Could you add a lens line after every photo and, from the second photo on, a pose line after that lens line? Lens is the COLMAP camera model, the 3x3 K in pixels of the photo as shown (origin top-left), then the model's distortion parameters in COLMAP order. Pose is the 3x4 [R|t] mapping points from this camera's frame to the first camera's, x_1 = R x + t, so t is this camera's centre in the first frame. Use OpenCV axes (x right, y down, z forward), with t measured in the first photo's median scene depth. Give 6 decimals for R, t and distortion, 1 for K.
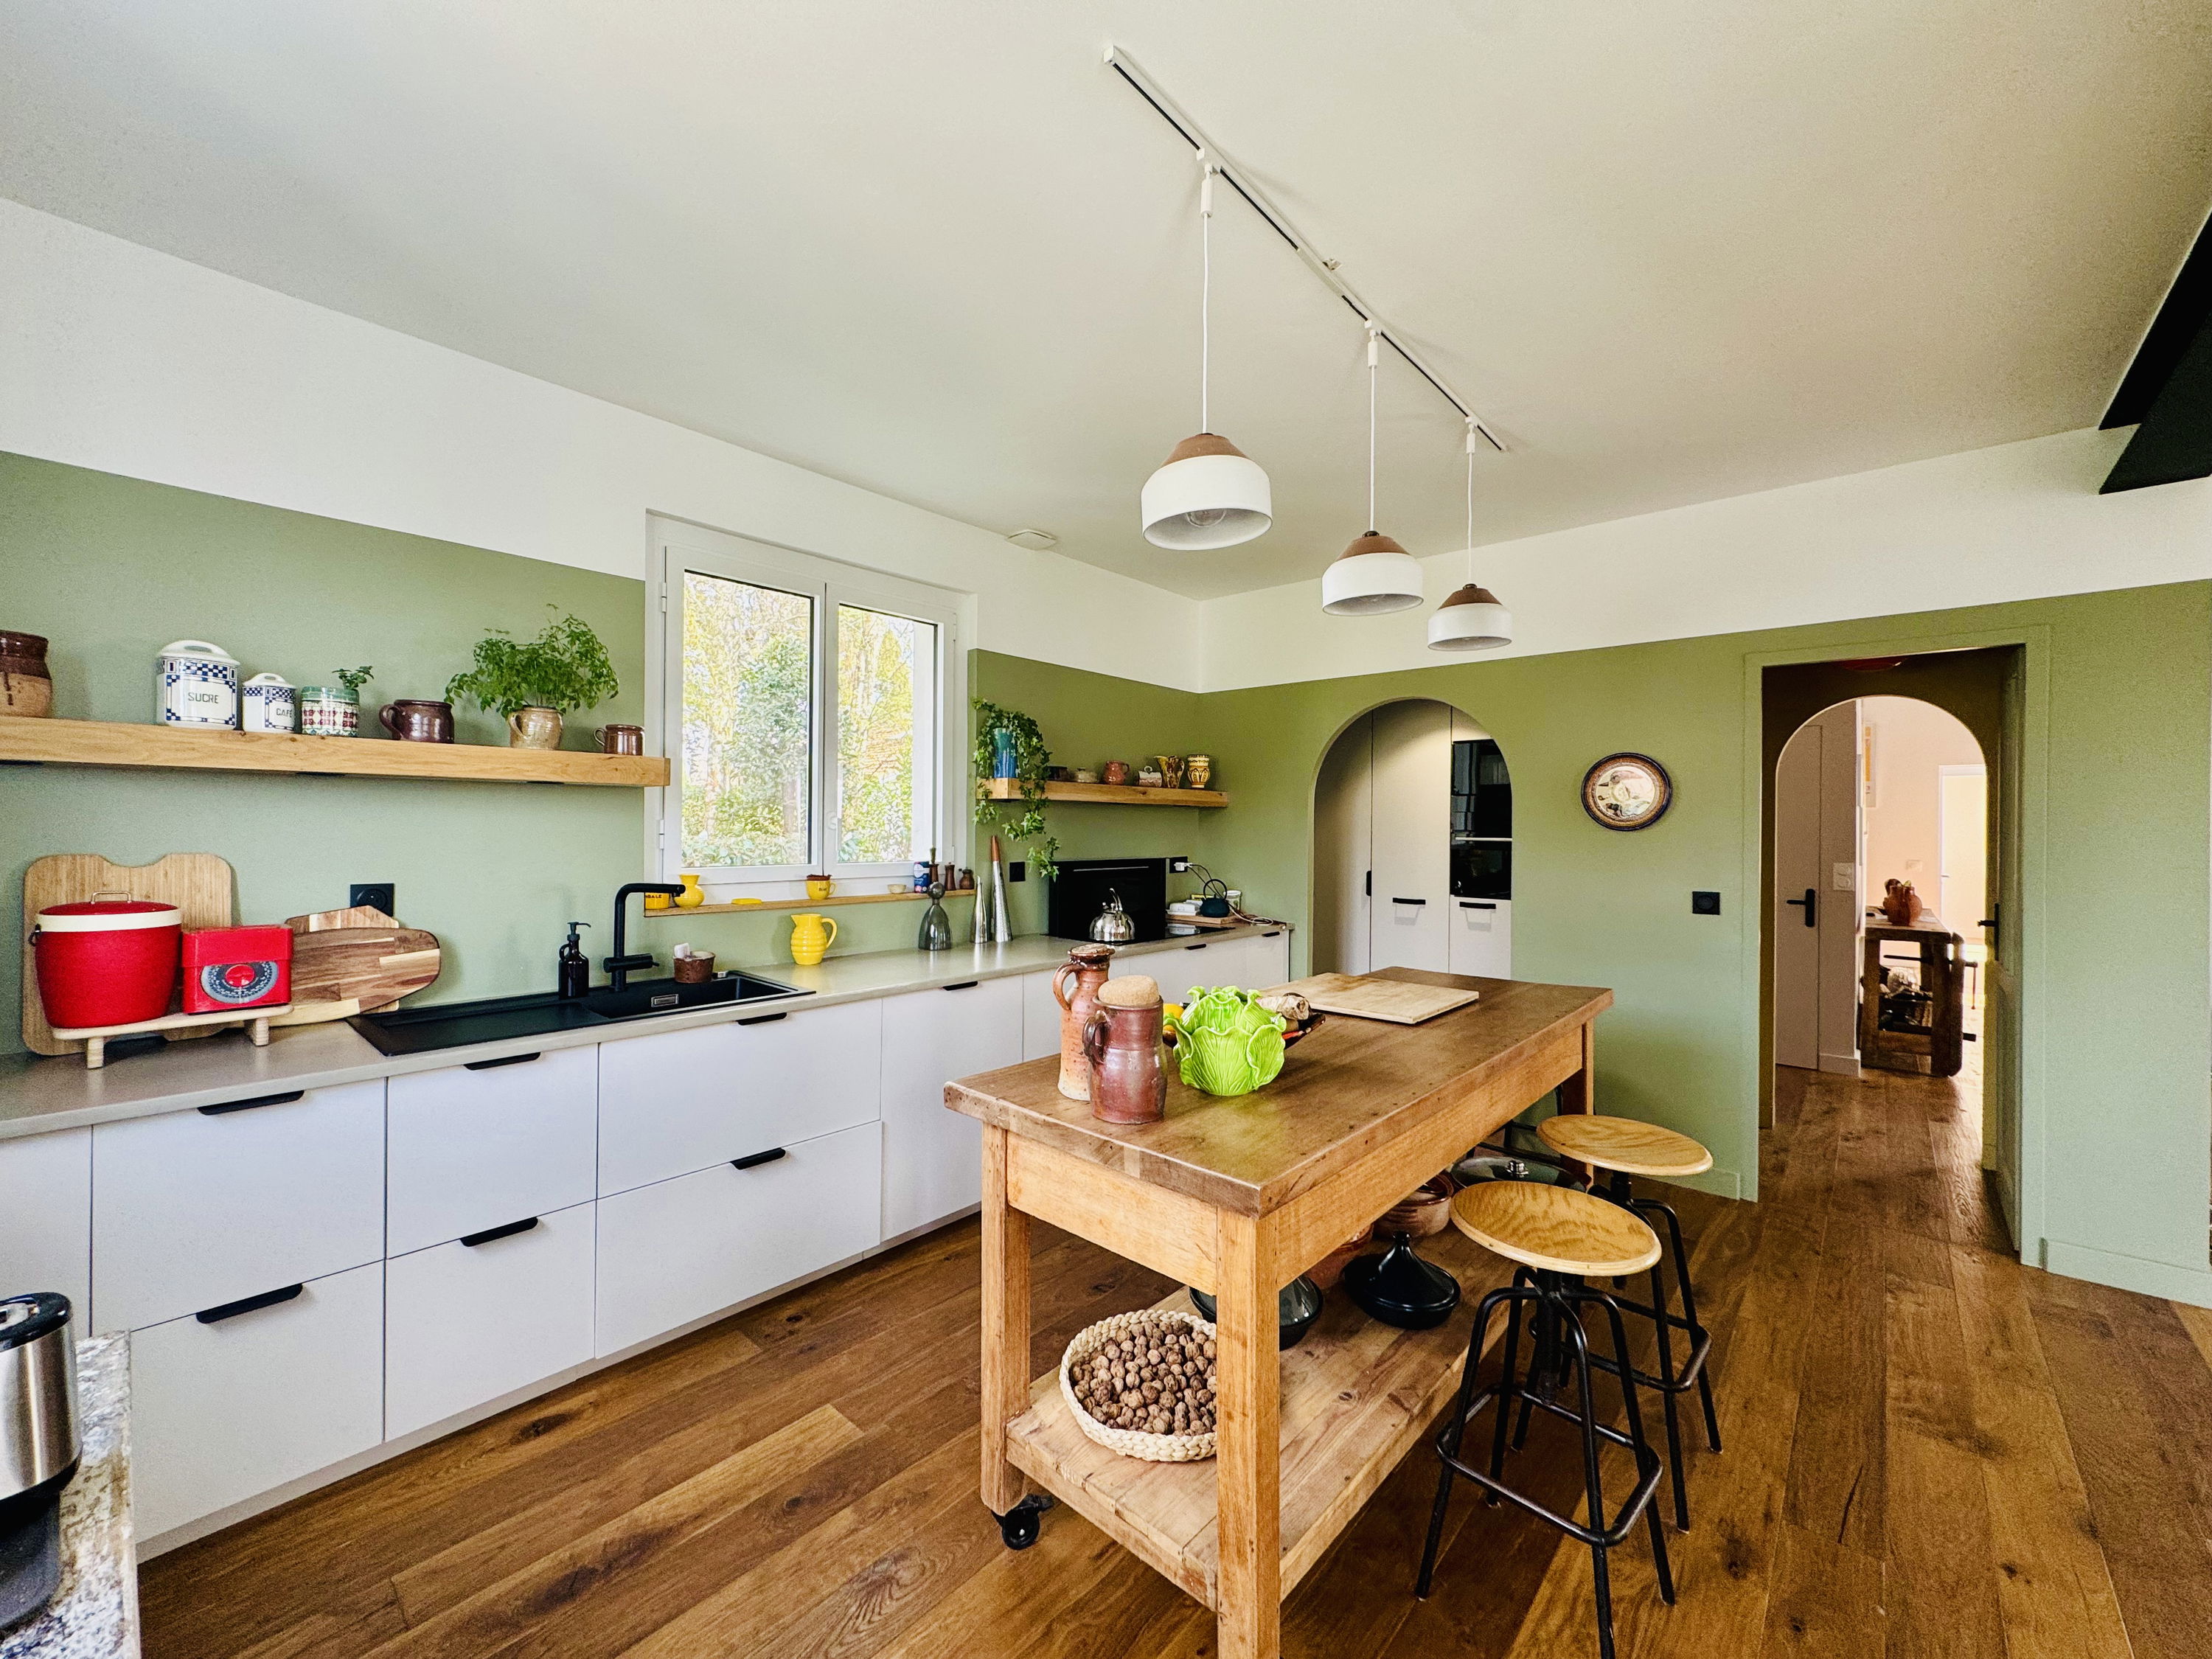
lens RADIAL K [[875.5, 0, 1106.0], [0, 875.5, 829.5], [0, 0, 1]] dist [0.000716, 0.000036]
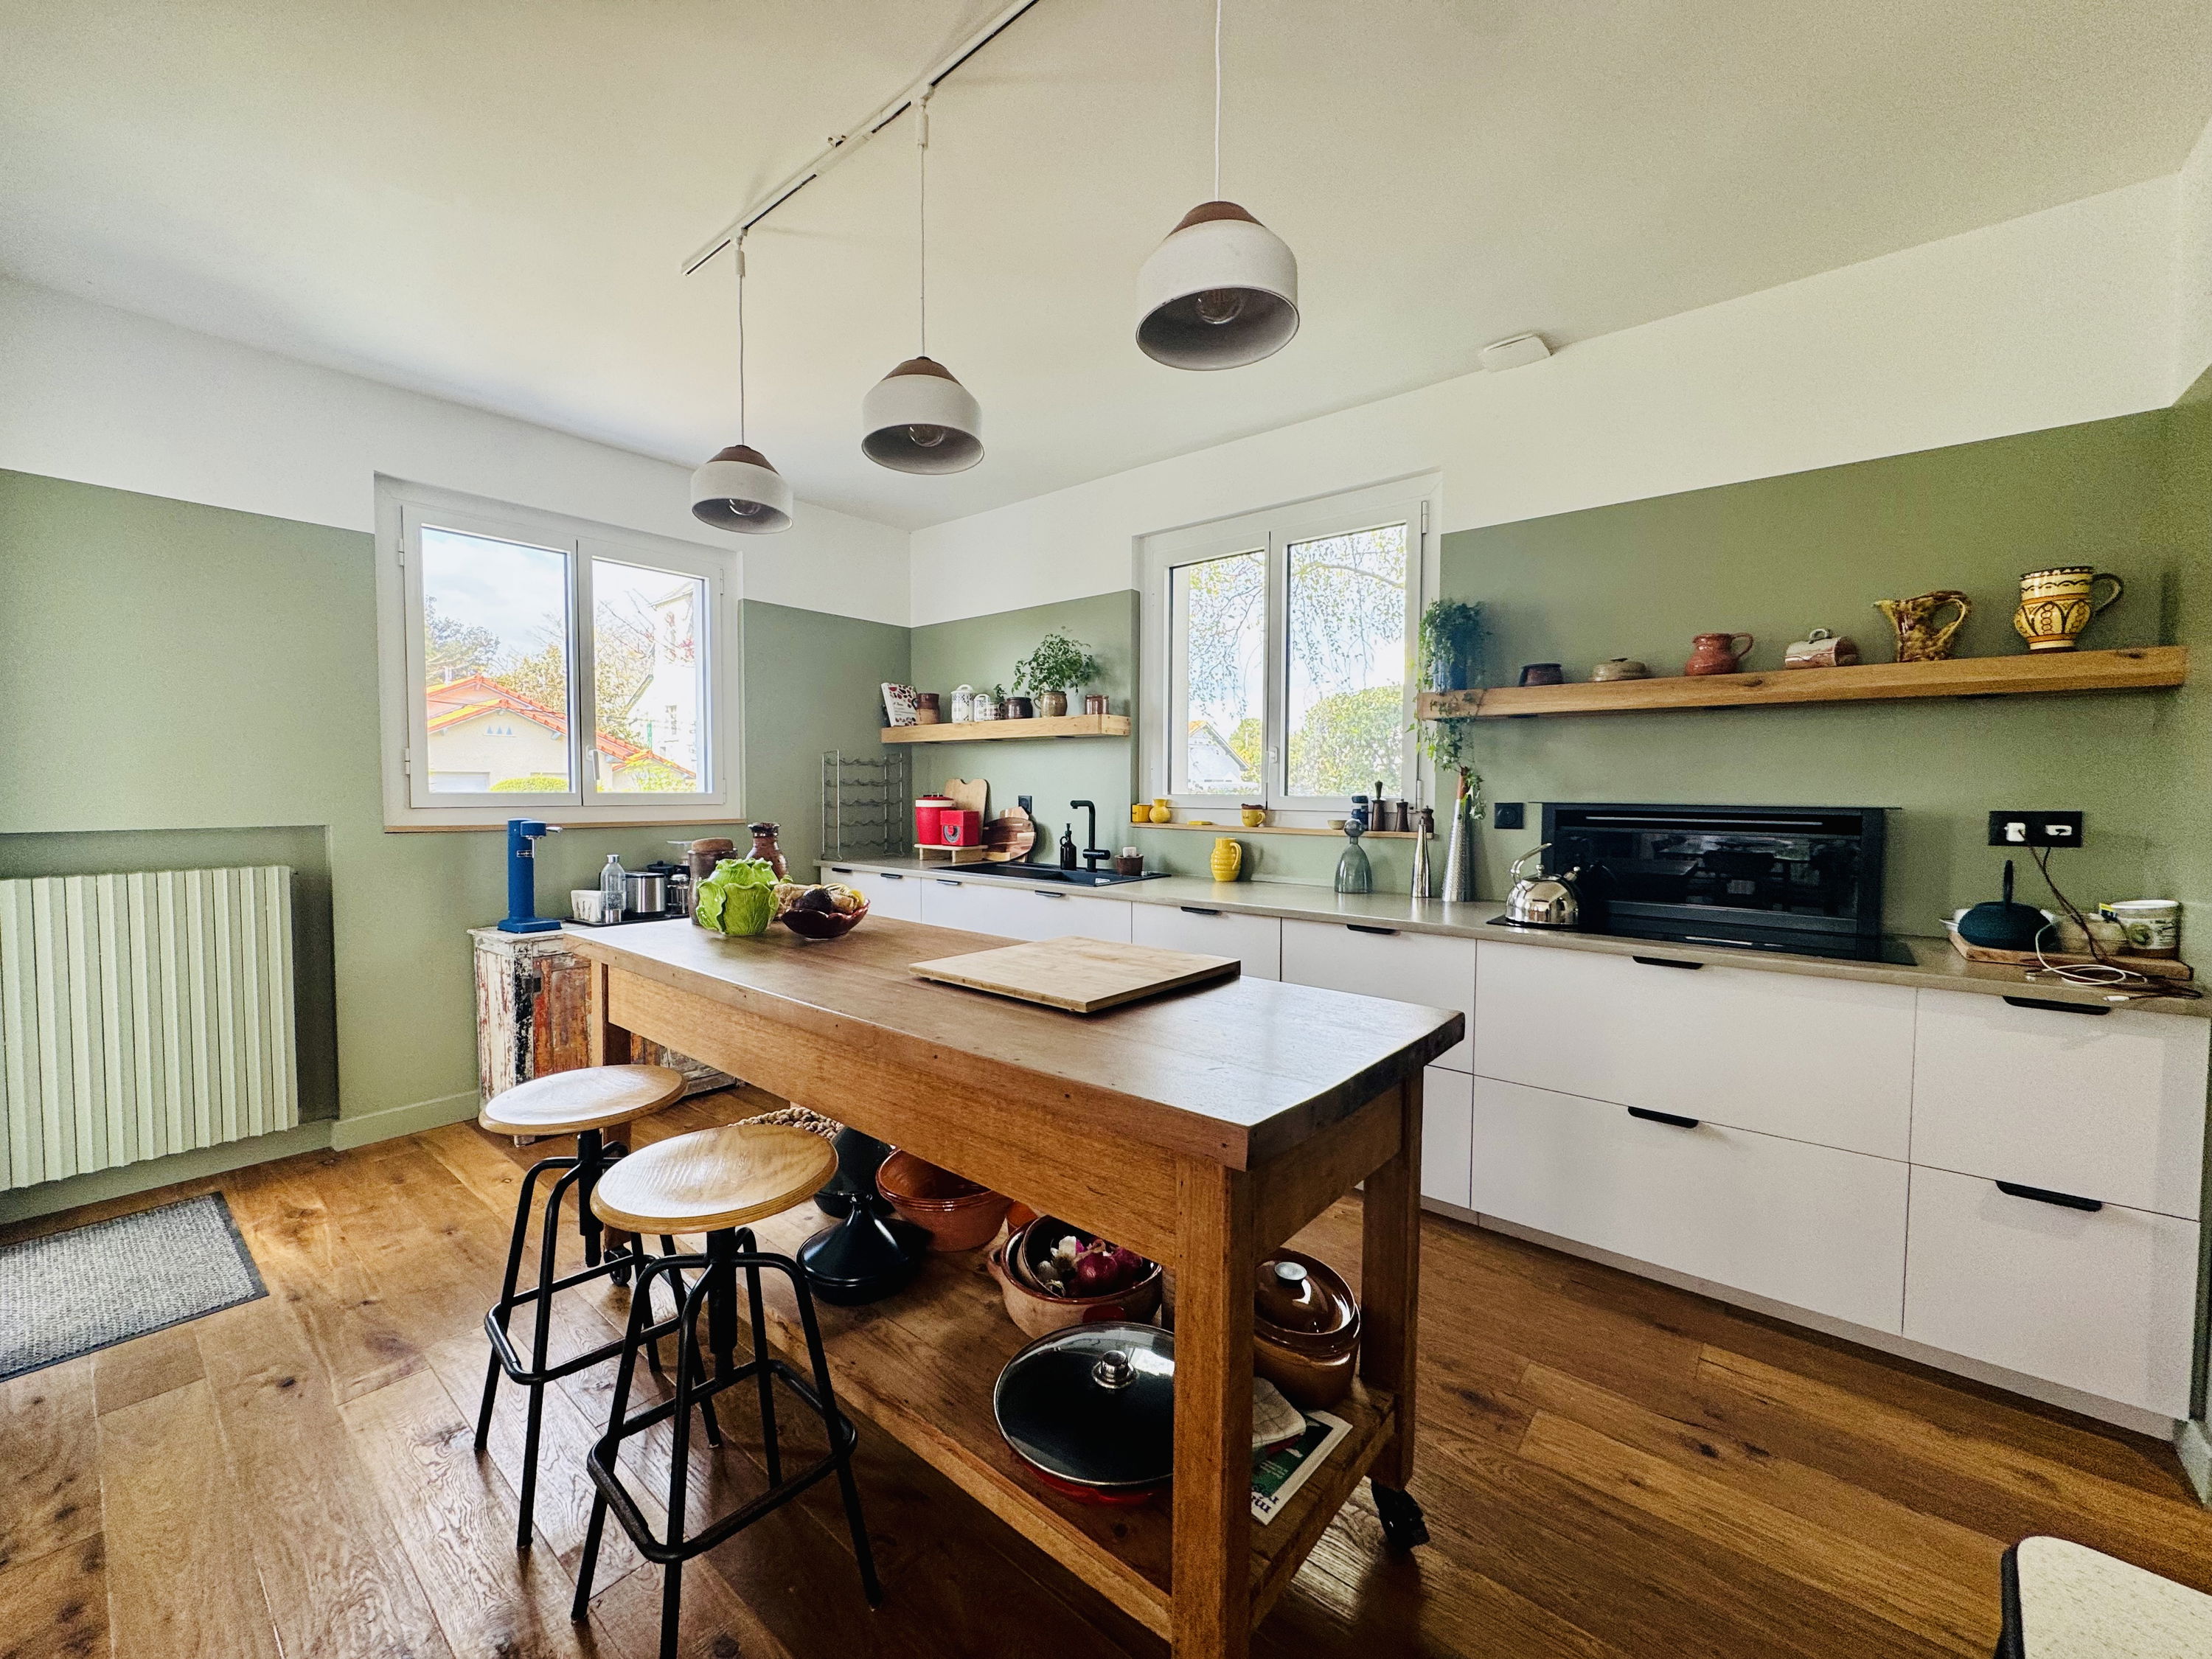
lens RADIAL K [[882.7, 0, 1106.0], [0, 882.7, 829.5], [0, 0, 1]] dist [-0.004117, 0.000263]
pose [[0.032342, 0.038139, -0.998749, 0.880118], [-0.010067, 0.999233, 0.037831, 0.049025], [0.999426, 0.008831, 0.032701, 0.888880]]
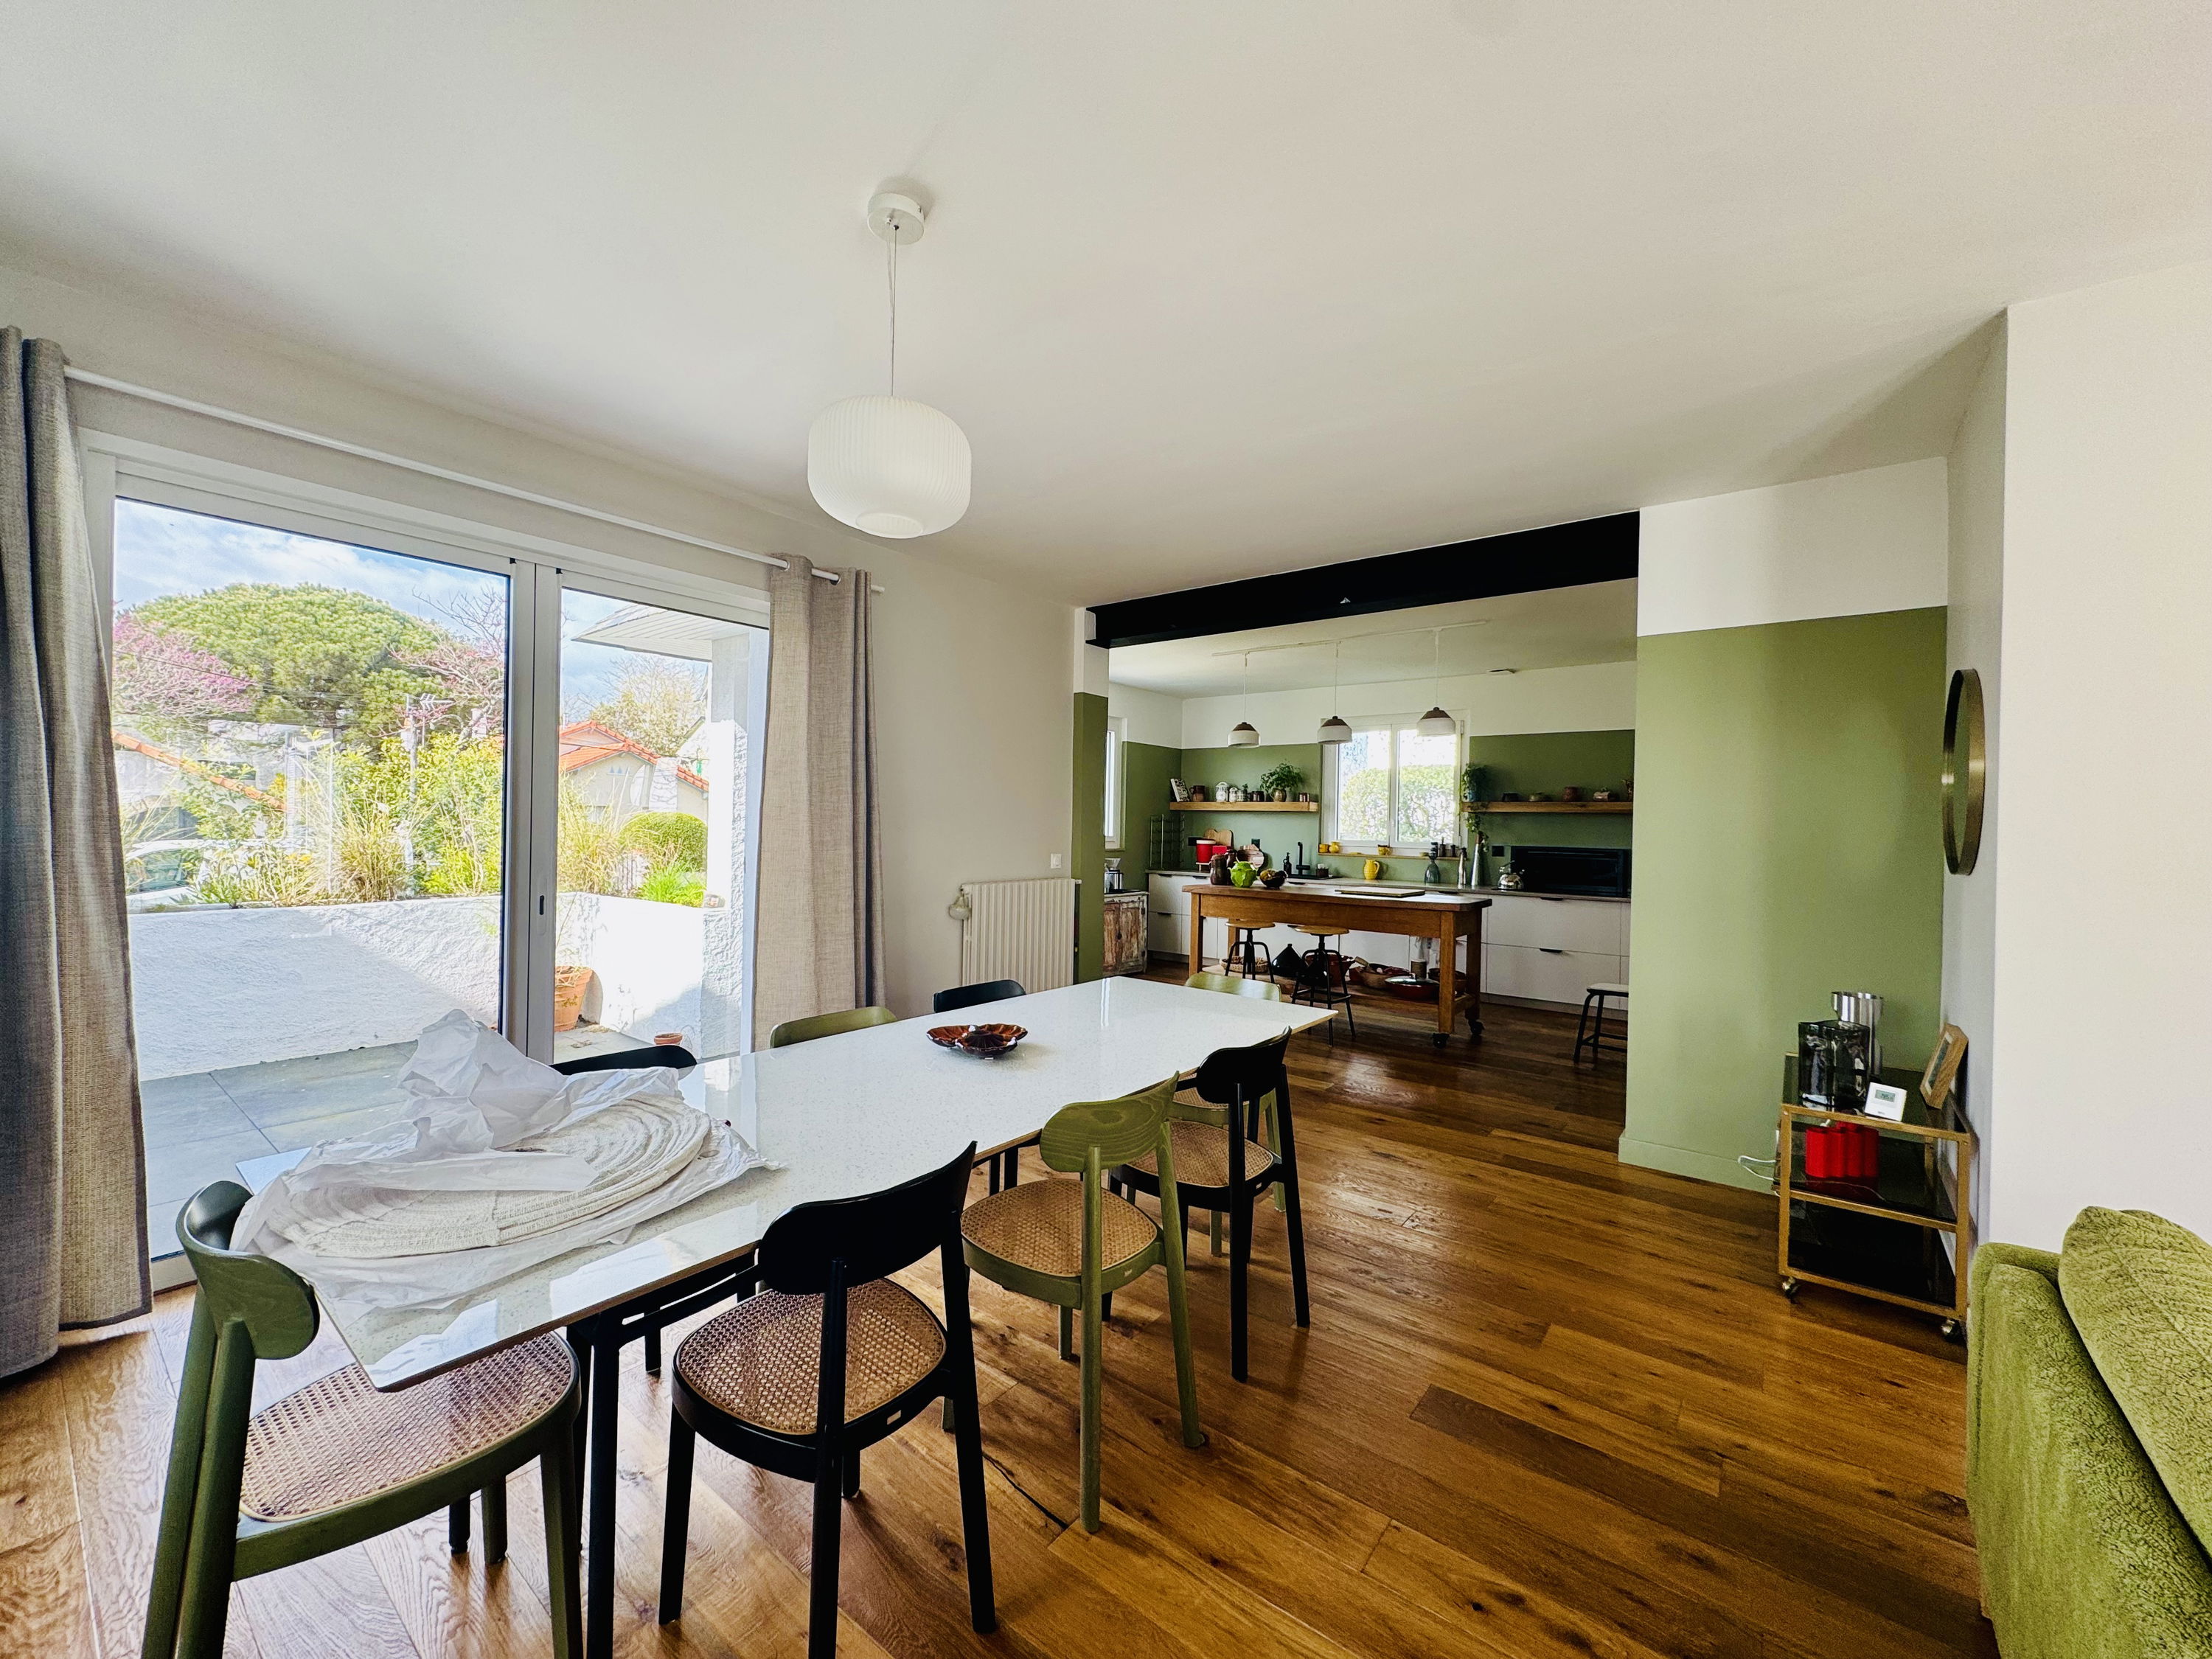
lens RADIAL K [[875.5, 0, 1106.0], [0, 875.5, 829.5], [0, 0, 1]] dist [0.000716, 0.000036]
pose [[0.056762, -0.005829, -0.998371, 2.363019], [-0.027037, 0.999607, -0.007373, 0.053470], [0.998022, 0.027411, 0.056582, 0.099881]]
